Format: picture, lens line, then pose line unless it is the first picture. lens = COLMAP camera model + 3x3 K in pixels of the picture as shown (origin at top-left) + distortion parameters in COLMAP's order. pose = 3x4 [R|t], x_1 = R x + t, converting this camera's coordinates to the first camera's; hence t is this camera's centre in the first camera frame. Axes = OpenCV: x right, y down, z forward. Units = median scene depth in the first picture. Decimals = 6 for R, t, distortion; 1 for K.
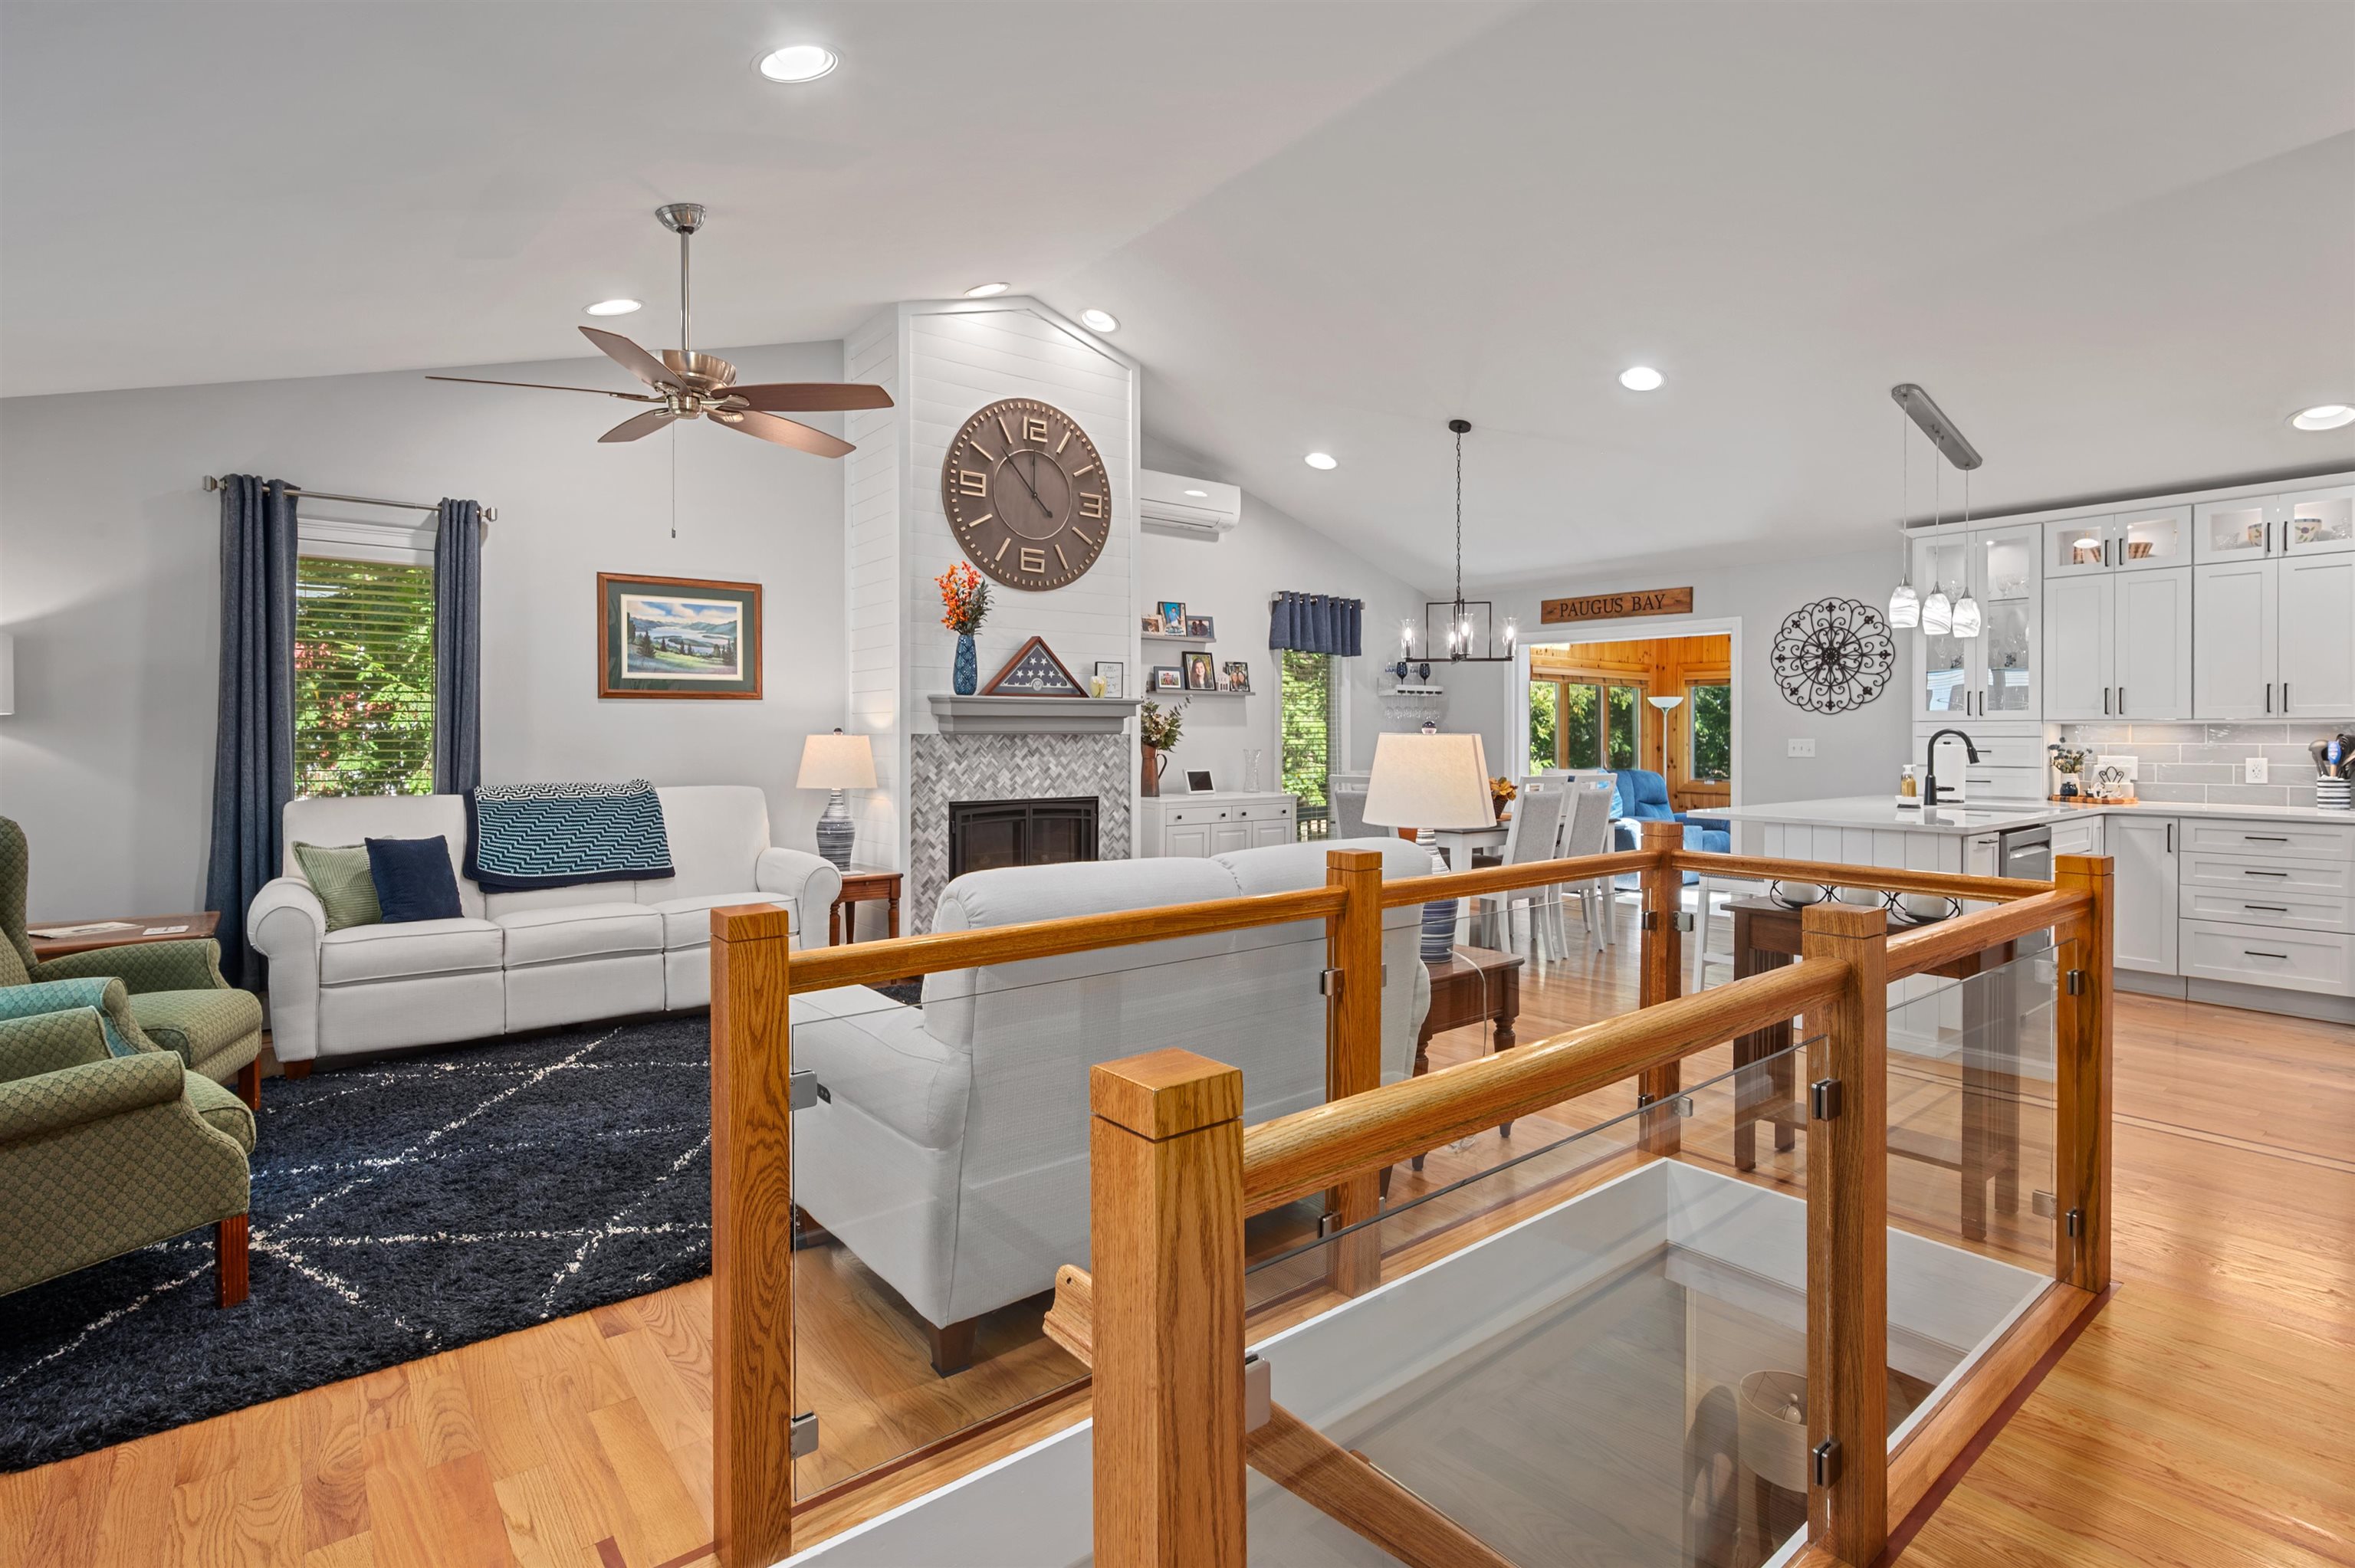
lens RADIAL K [[1115.1, 0, 1195.4], [0, 1115.1, 745.5], [0, 0, 1]] dist [-0.001604, 0.000388]
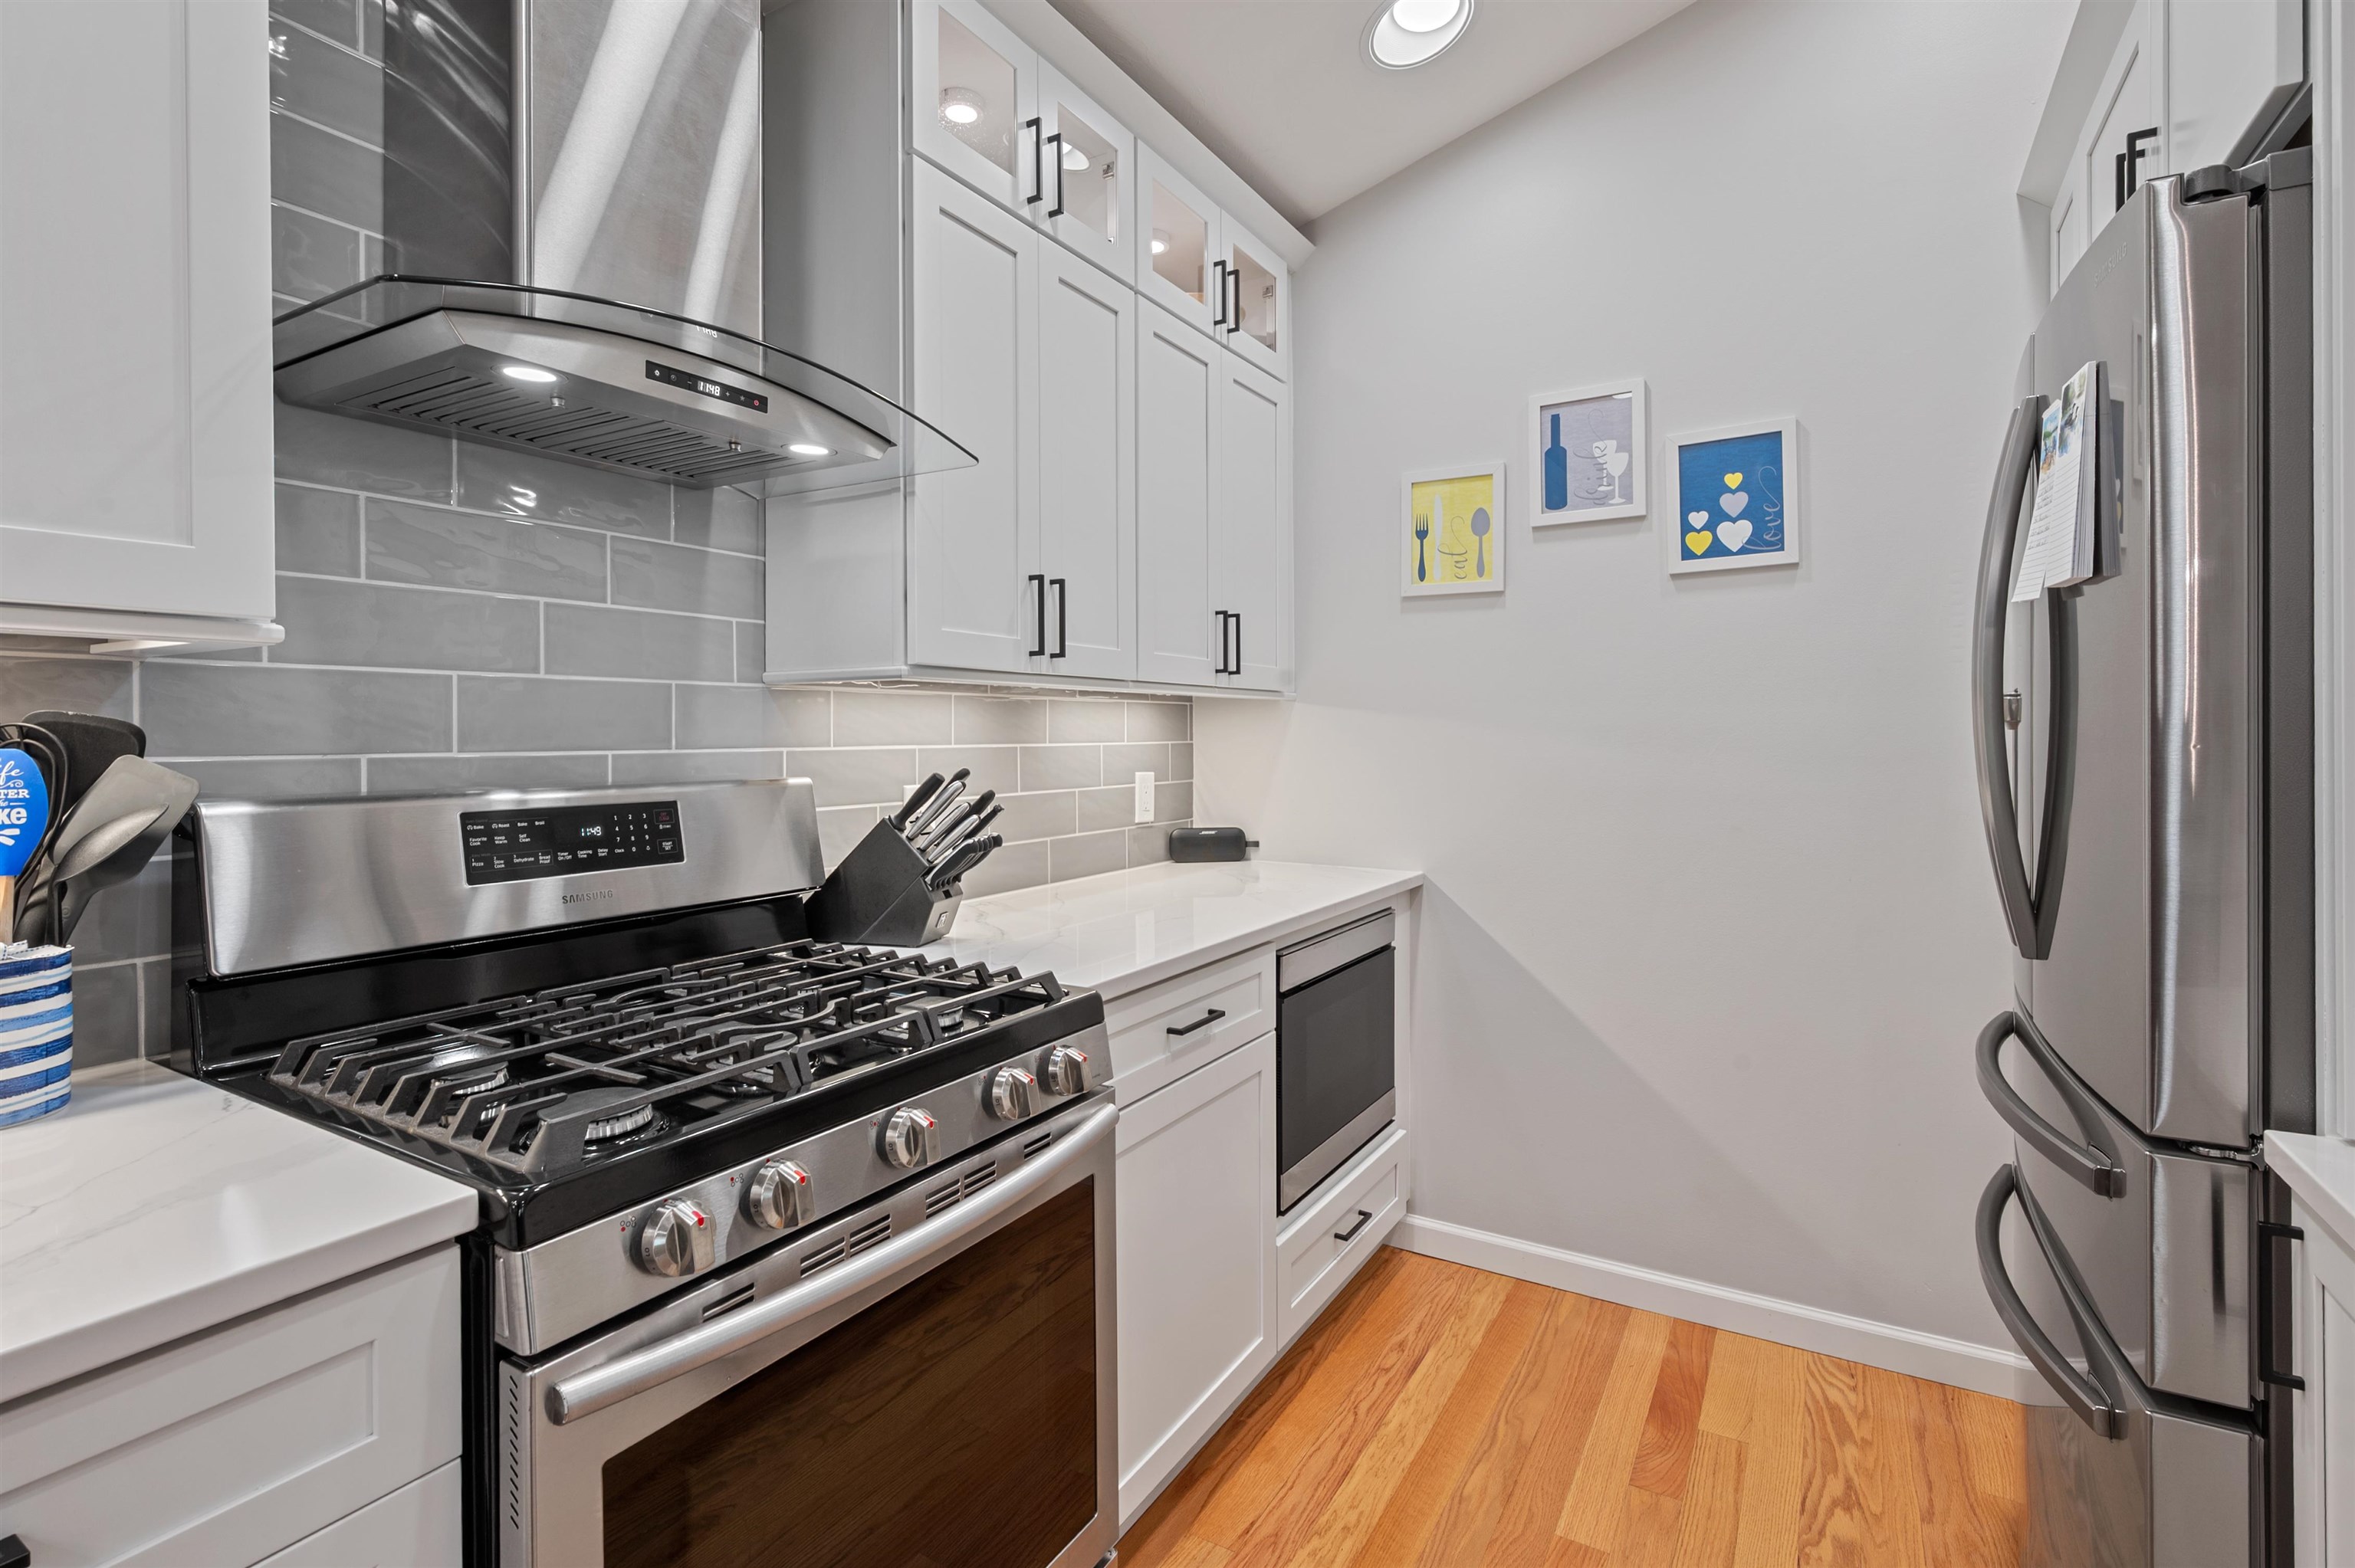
lens RADIAL K [[1107.9, 0, 1176.8], [0, 1107.9, 740.1], [0, 0, 1]] dist [-0.000964, -0.000237]
pose [[-0.349670, -0.004979, 0.936860, 0.677384], [0.011120, 0.999893, 0.009464, -0.003956], [-0.936807, 0.013727, -0.349577, 0.761181]]
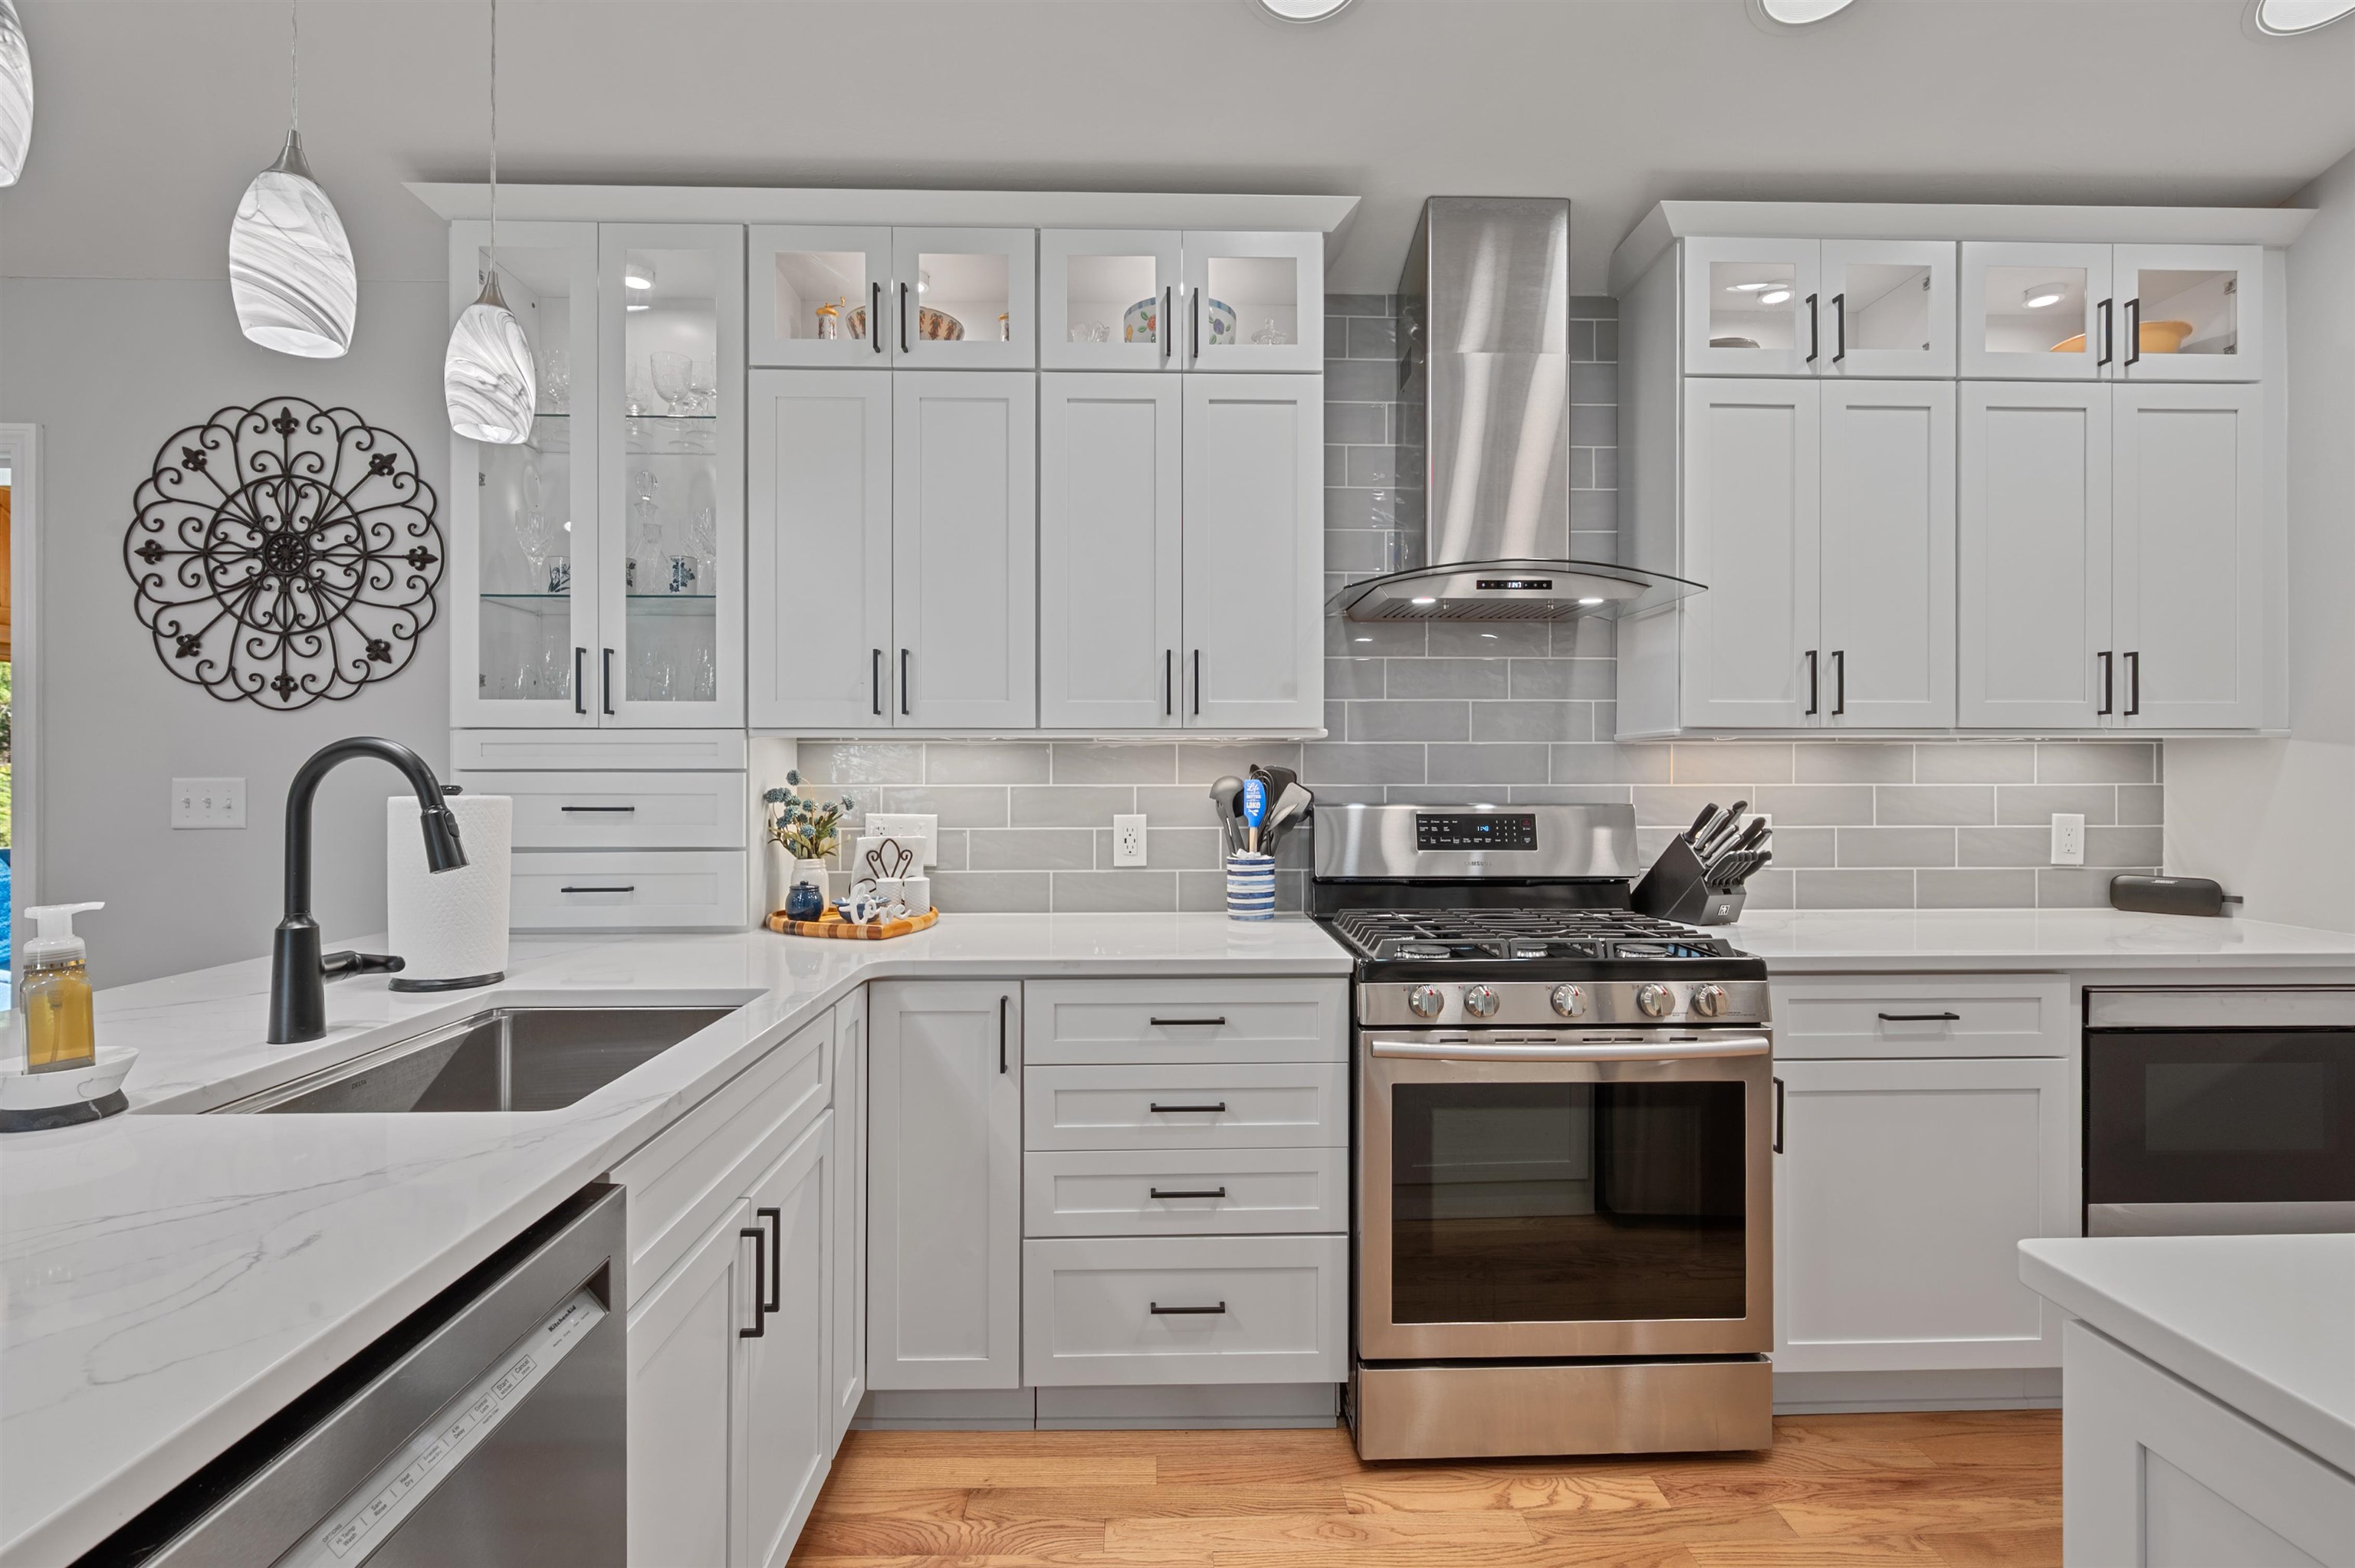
lens RADIAL K [[1099.4, 0, 1180.9], [0, 1099.4, 762.8], [0, 0, 1]] dist [-0.000211, 0.000069]
pose [[0.601803, 0.006969, 0.798614, 0.534486], [0.007581, 0.999867, -0.014438, -0.003766], [-0.798609, 0.014743, 0.601670, 0.634922]]
